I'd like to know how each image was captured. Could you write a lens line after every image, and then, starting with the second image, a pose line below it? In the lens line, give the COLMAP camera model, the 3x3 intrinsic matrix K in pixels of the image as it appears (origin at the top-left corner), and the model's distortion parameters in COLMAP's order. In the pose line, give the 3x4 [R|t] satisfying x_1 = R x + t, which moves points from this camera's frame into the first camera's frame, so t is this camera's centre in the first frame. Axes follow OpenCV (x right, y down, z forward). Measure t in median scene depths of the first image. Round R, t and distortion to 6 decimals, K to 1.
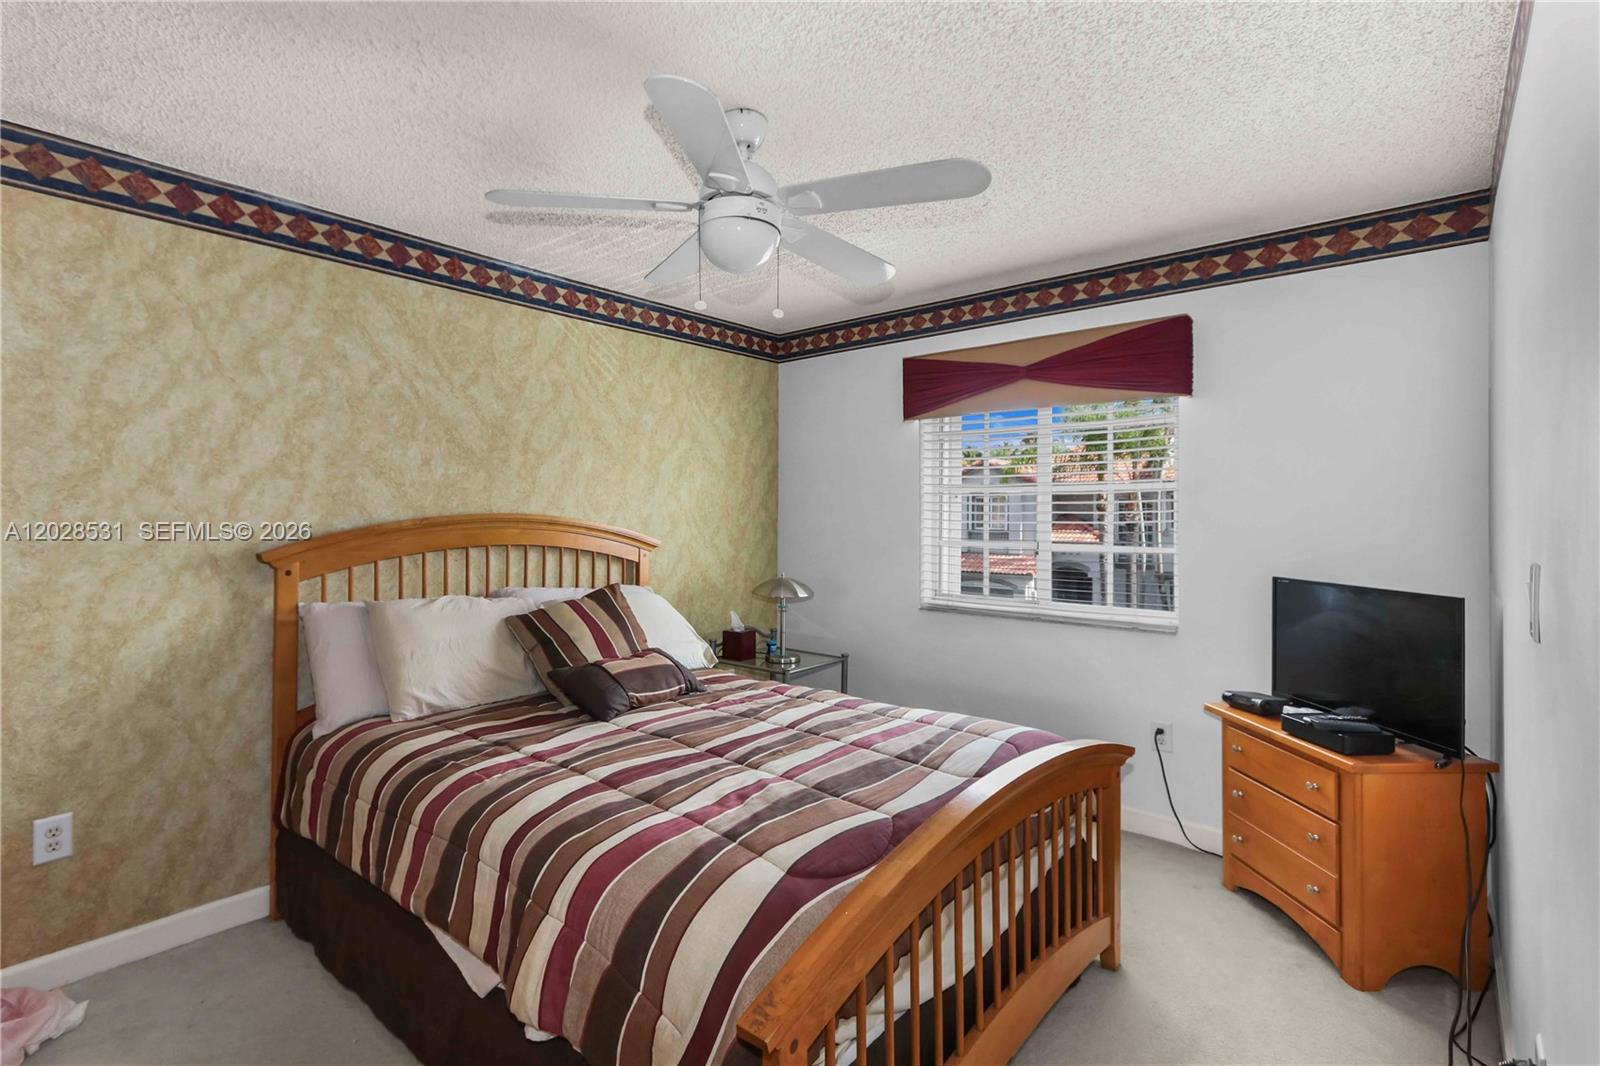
lens RADIAL K [[743.6, 0, 799.7], [0, 743.6, 518.5], [0, 0, 1]] dist [0.001051, 0.004007]
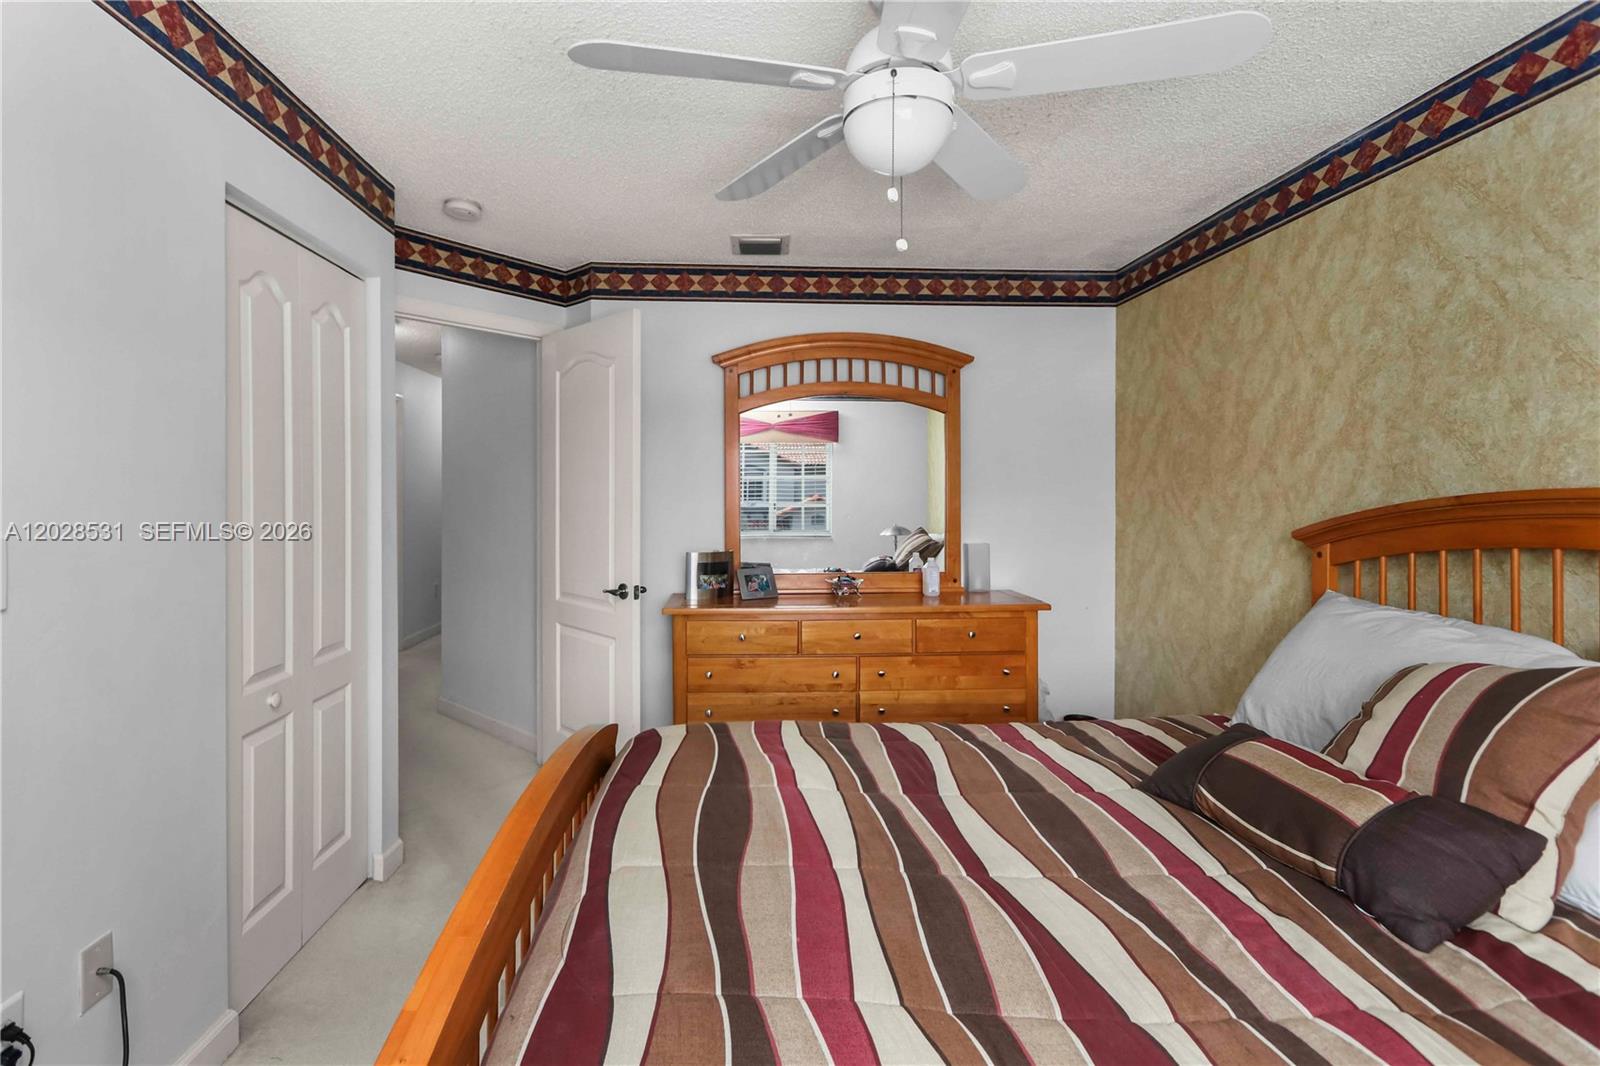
lens RADIAL K [[743.6, 0, 794.4], [0, 743.6, 494.7], [0, 0, 1]] dist [0.001051, 0.004007]
pose [[-0.714567, 0.000704, -0.699567, 0.386385], [-0.004938, 0.999970, 0.006050, -0.002944], [0.699550, 0.007778, -0.714541, 1.121976]]
